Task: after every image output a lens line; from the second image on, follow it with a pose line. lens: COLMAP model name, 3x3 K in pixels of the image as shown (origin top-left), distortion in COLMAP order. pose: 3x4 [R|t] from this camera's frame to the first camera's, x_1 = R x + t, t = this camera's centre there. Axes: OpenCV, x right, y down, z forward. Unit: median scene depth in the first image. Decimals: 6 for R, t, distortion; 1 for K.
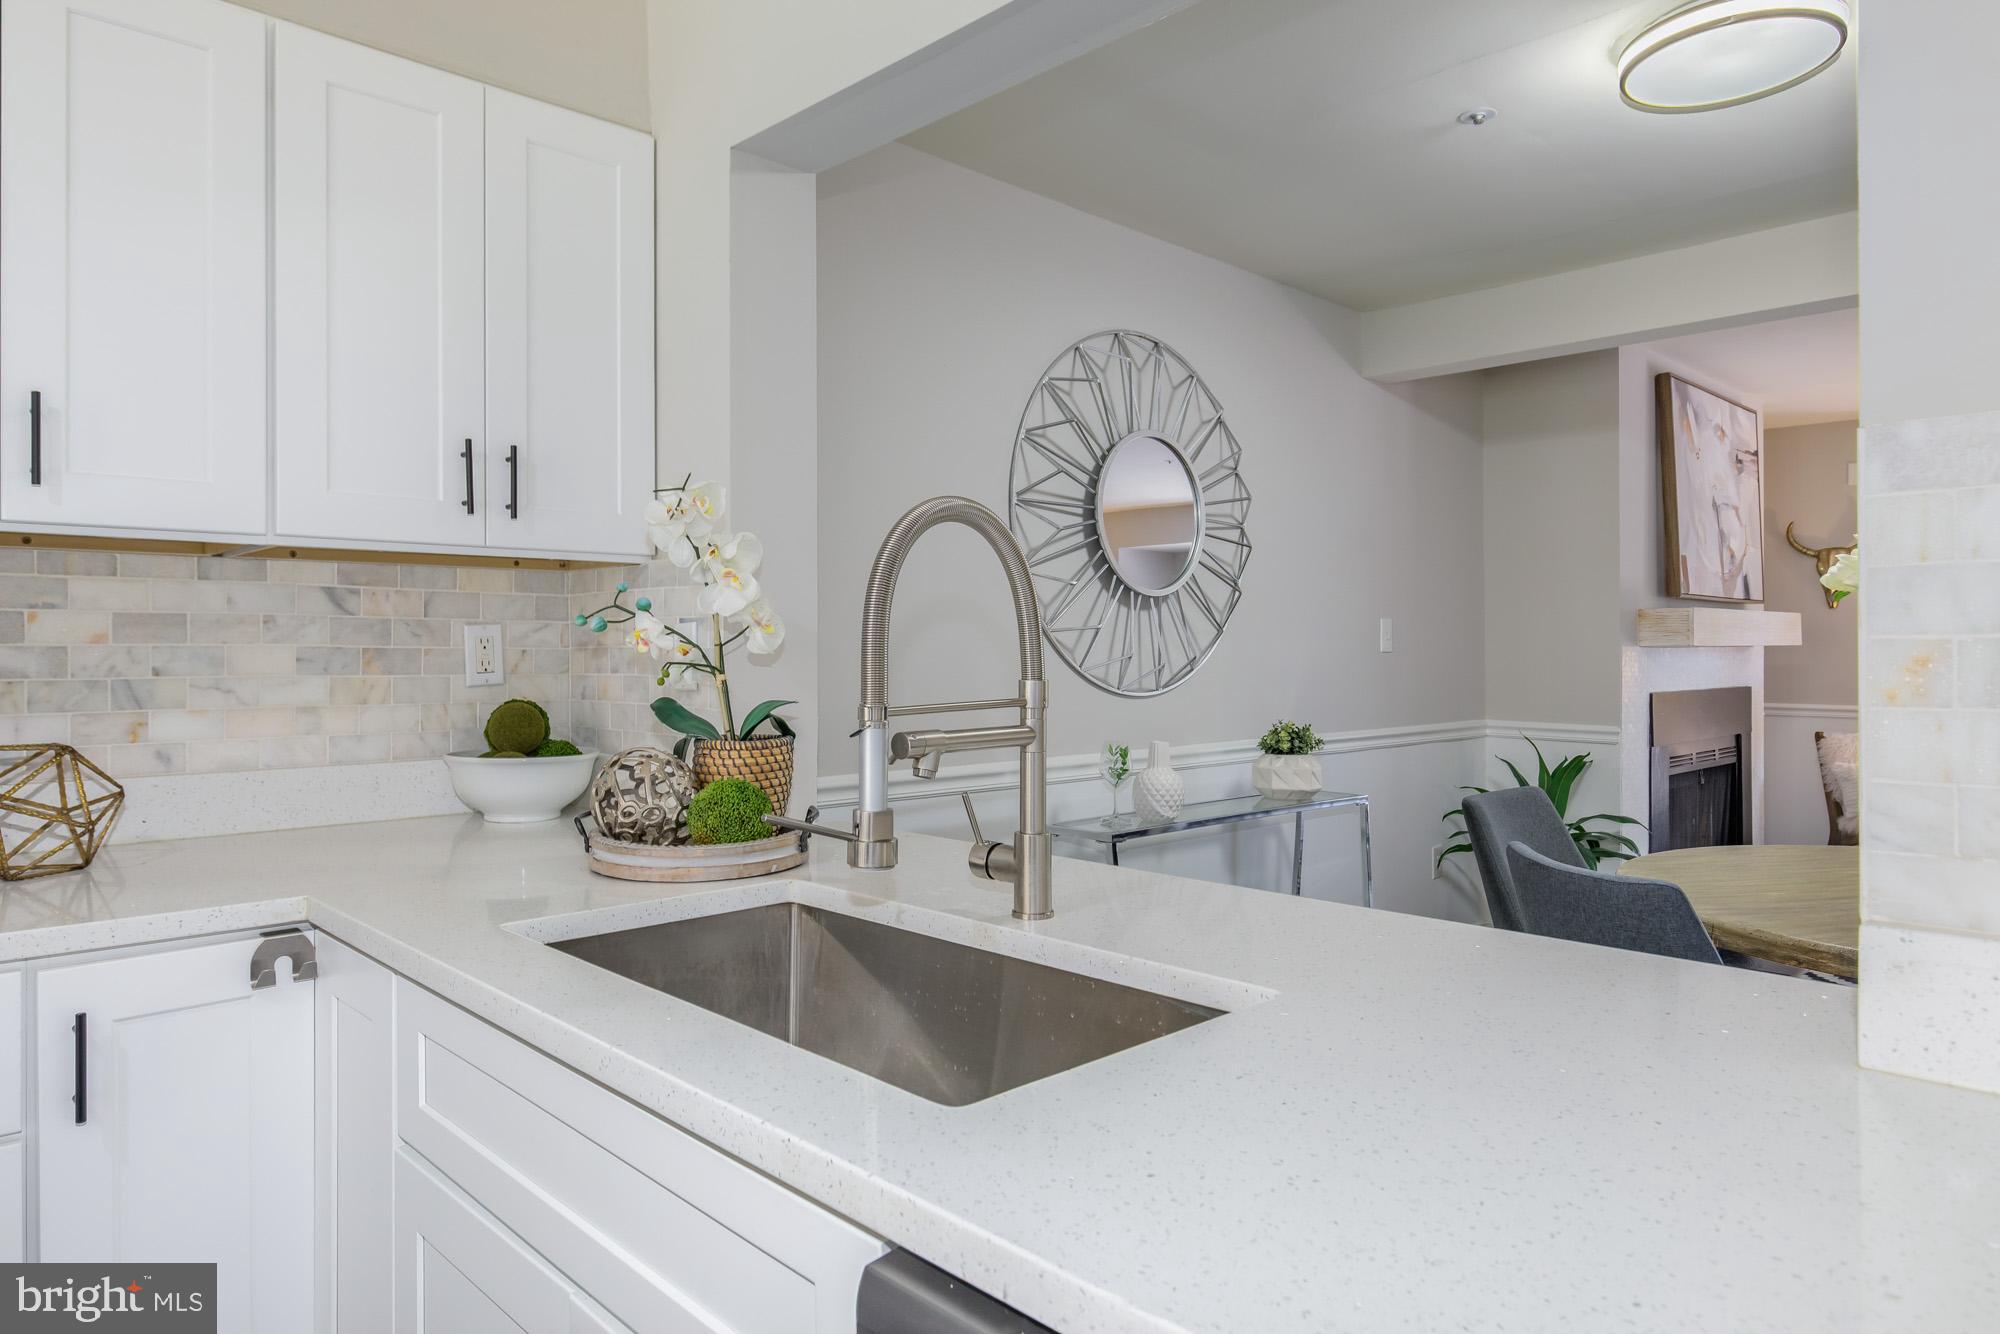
lens RADIAL K [[1224.9, 0, 1001.0], [0, 1224.9, 651.4], [0, 0, 1]] dist [0.008072, 0.000593]
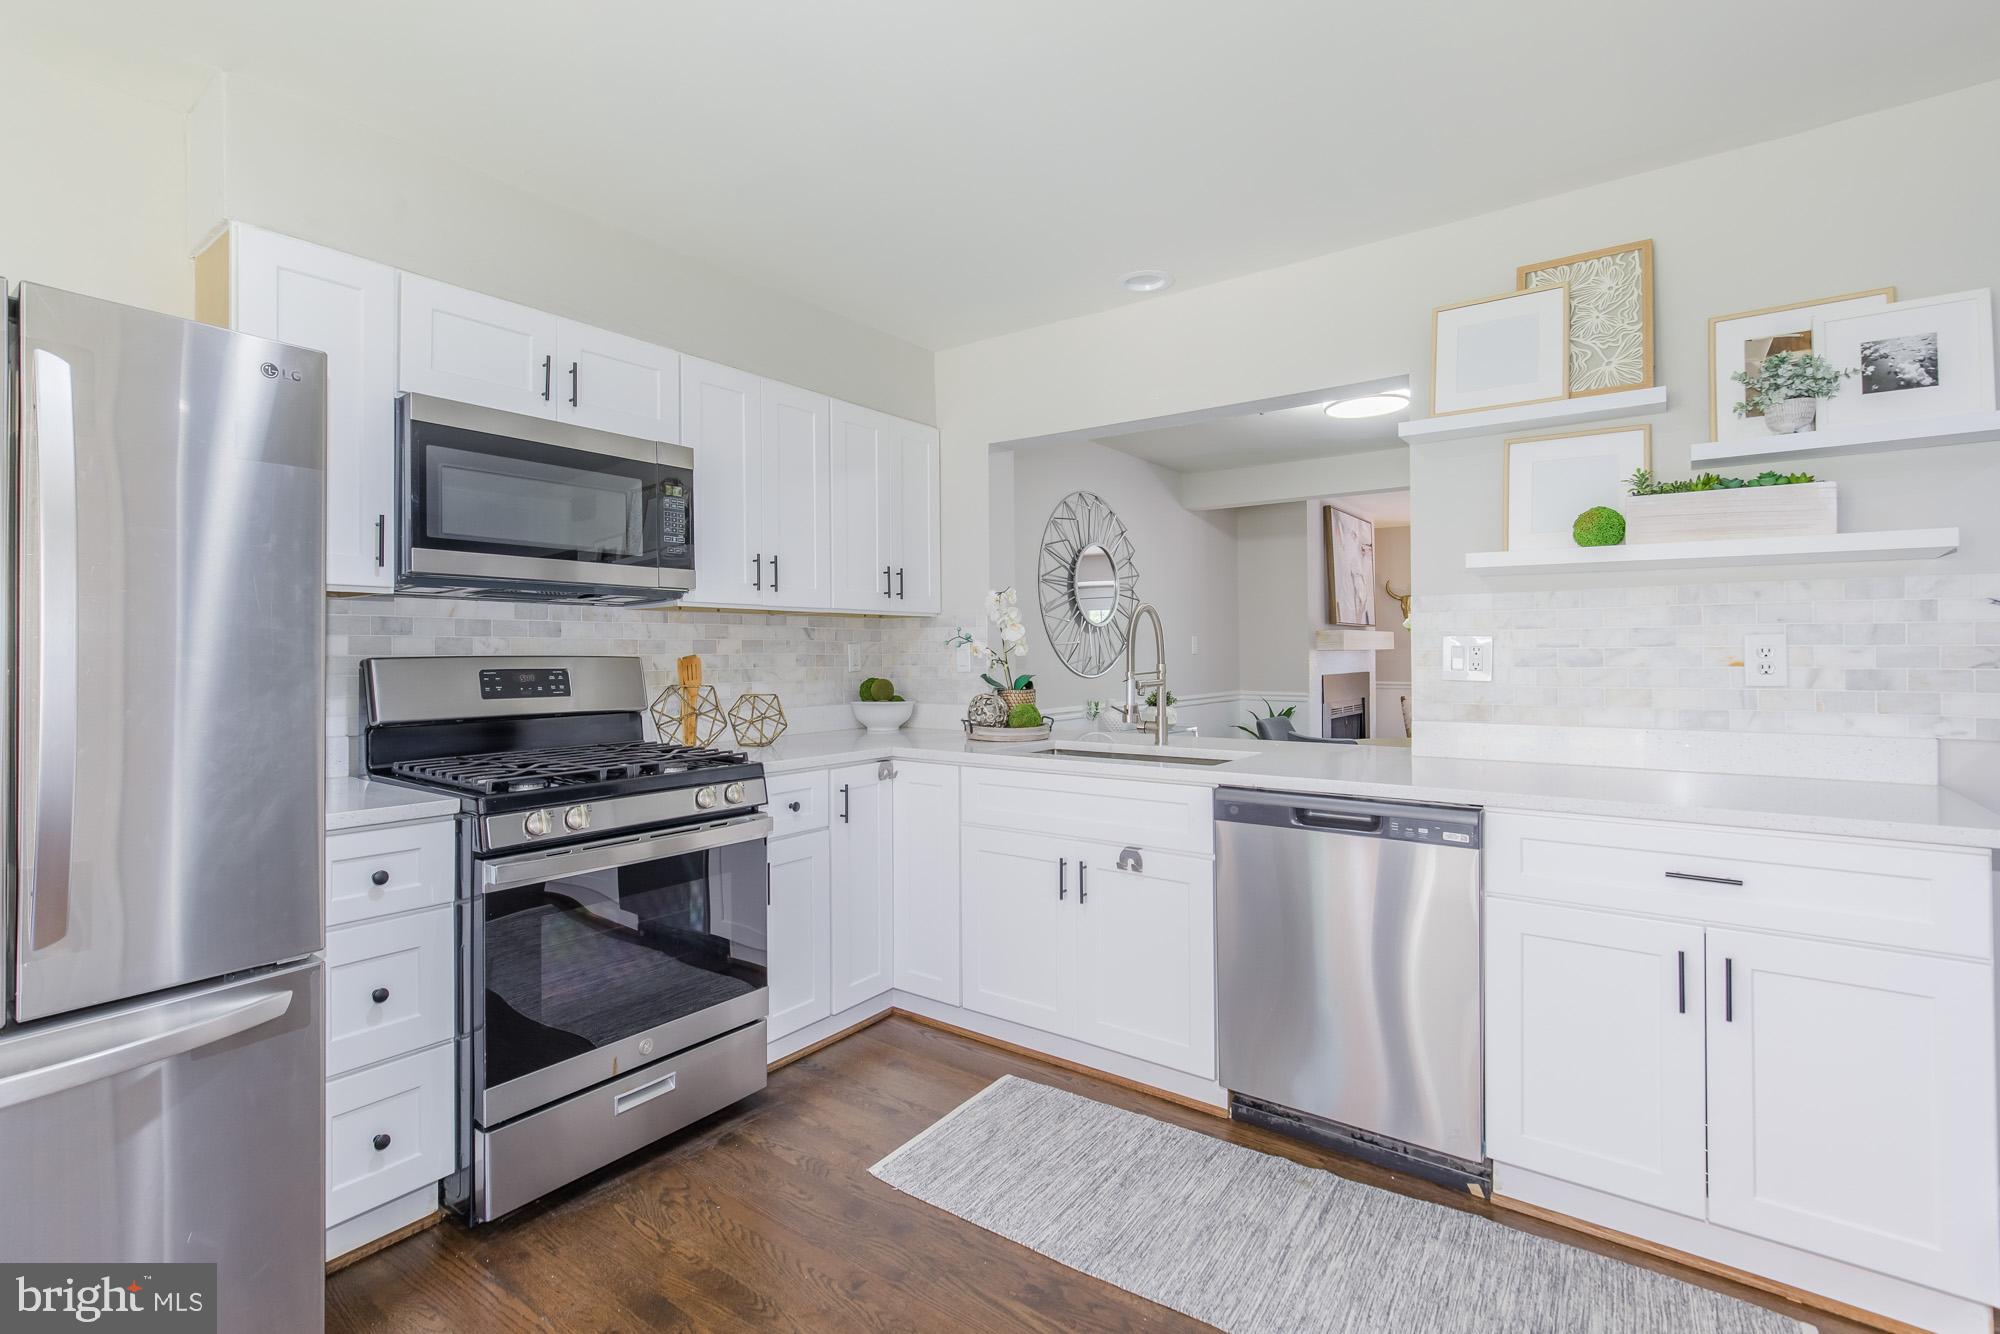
lens RADIAL K [[918.3, 0, 999.9], [0, 918.3, 663.8], [0, 0, 1]] dist [-0.010399, 0.001886]
pose [[0.984941, -0.007769, 0.172715, -0.281408], [0.006194, 0.999934, 0.009661, -0.000272], [-0.172778, -0.008446, 0.984925, -0.422372]]
